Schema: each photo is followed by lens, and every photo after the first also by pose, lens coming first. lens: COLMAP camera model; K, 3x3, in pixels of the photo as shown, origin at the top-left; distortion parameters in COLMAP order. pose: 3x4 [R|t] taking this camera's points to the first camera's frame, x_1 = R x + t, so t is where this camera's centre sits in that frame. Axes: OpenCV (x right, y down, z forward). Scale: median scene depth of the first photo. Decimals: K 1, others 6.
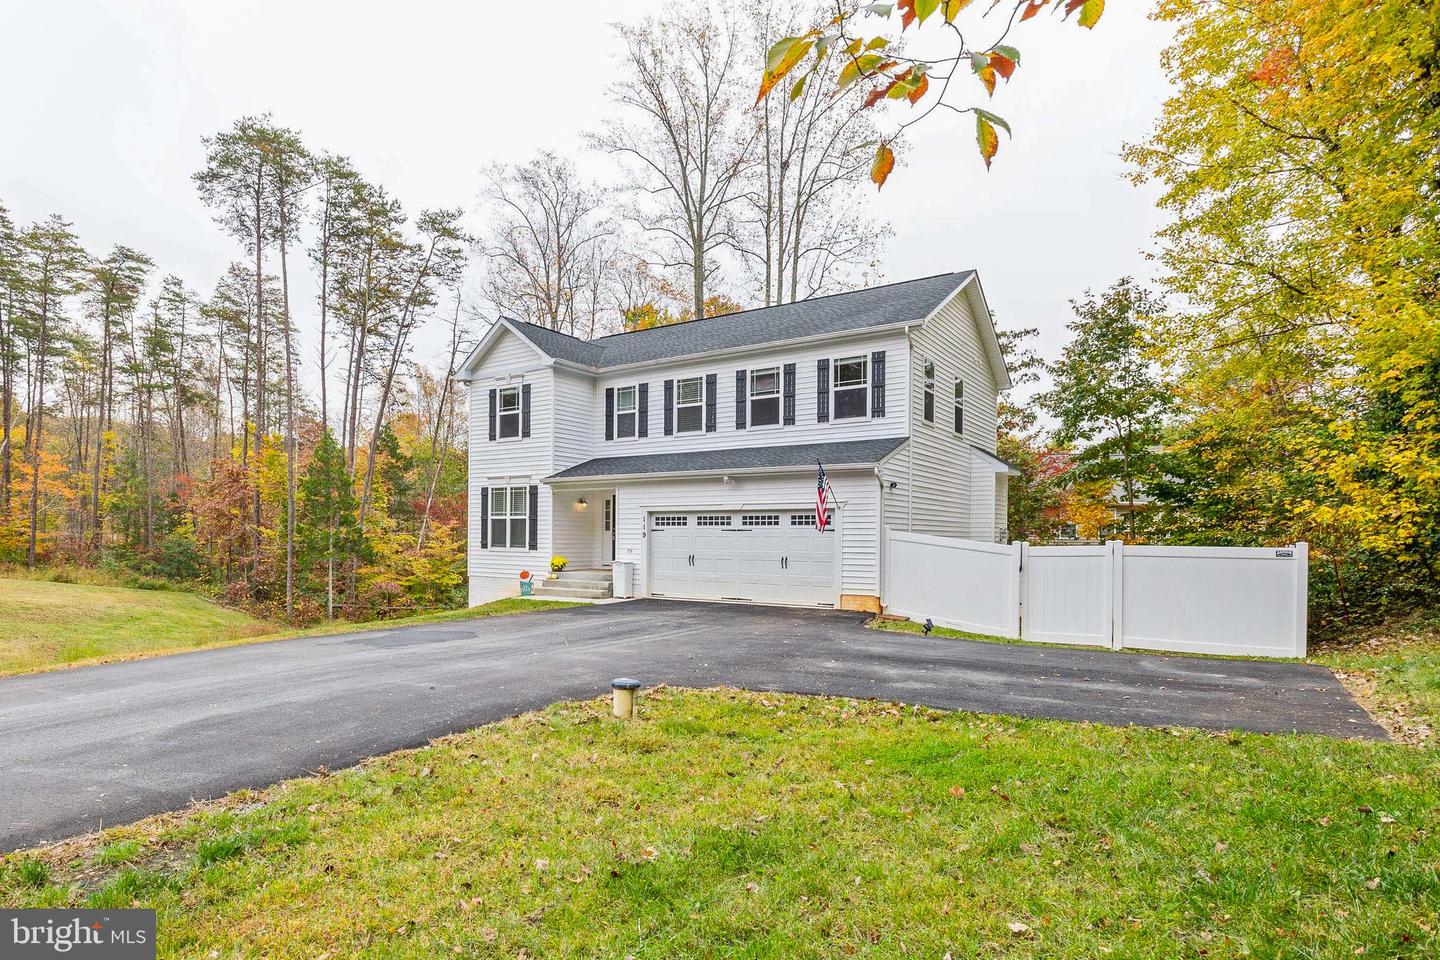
lens RADIAL K [[694.5, 0, 719.9], [0, 694.5, 549.2], [0, 0, 1]] dist [-0.001666, 0.000089]
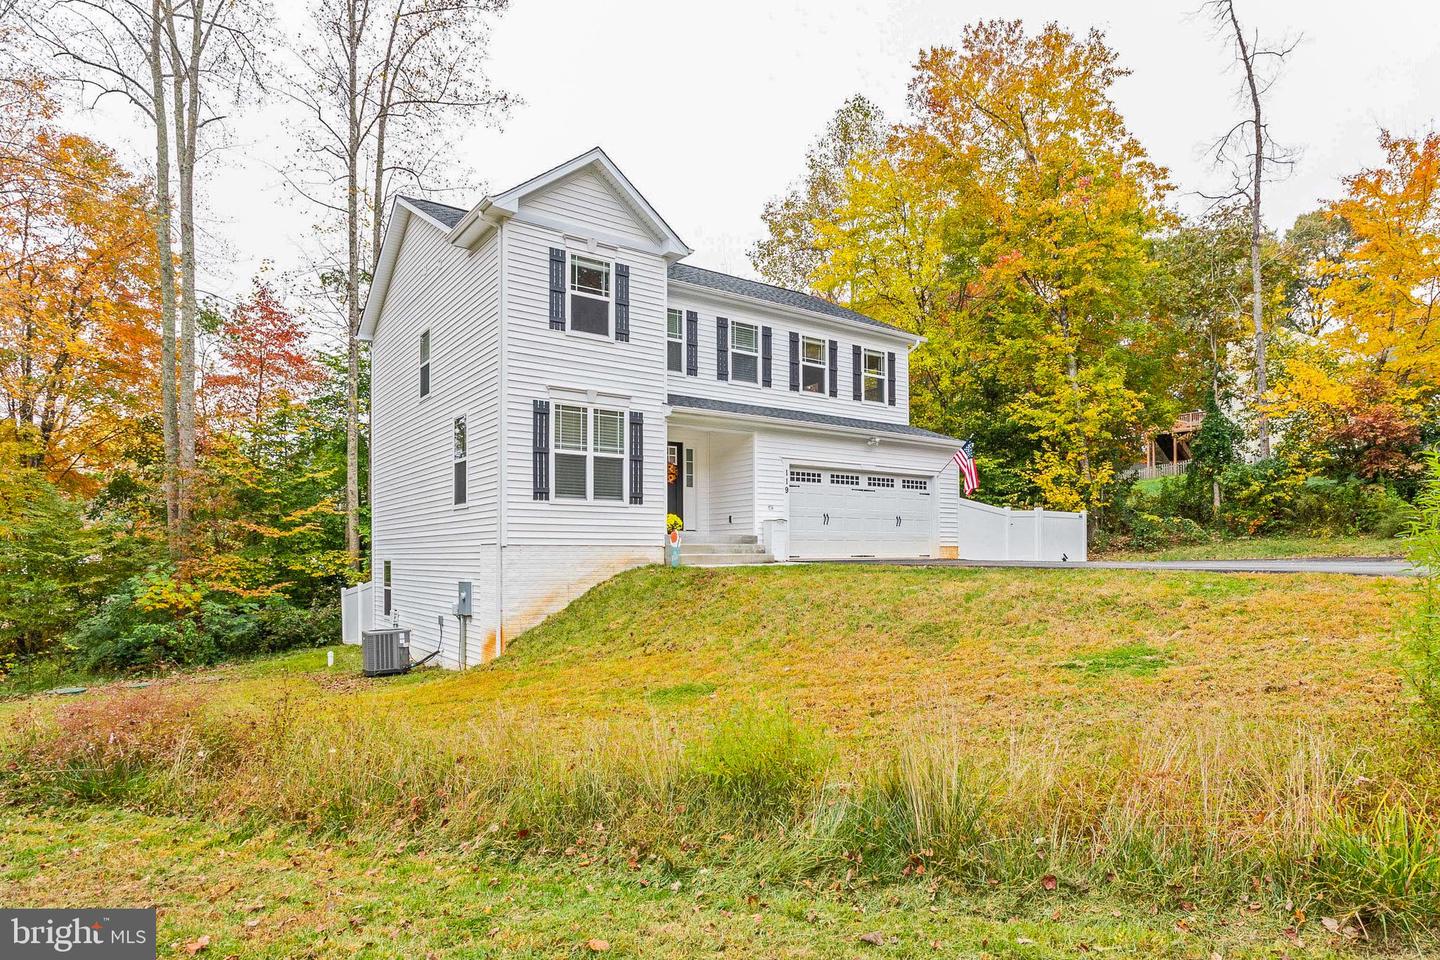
lens RADIAL K [[678.2, 0, 717.2], [0, 678.2, 515.9], [0, 0, 1]] dist [-0.002233, -0.000155]
pose [[0.468910, 0.021409, 0.882986, -0.912529], [0.005413, 0.999618, -0.027112, 0.035405], [-0.883229, 0.017493, 0.468615, 0.662110]]
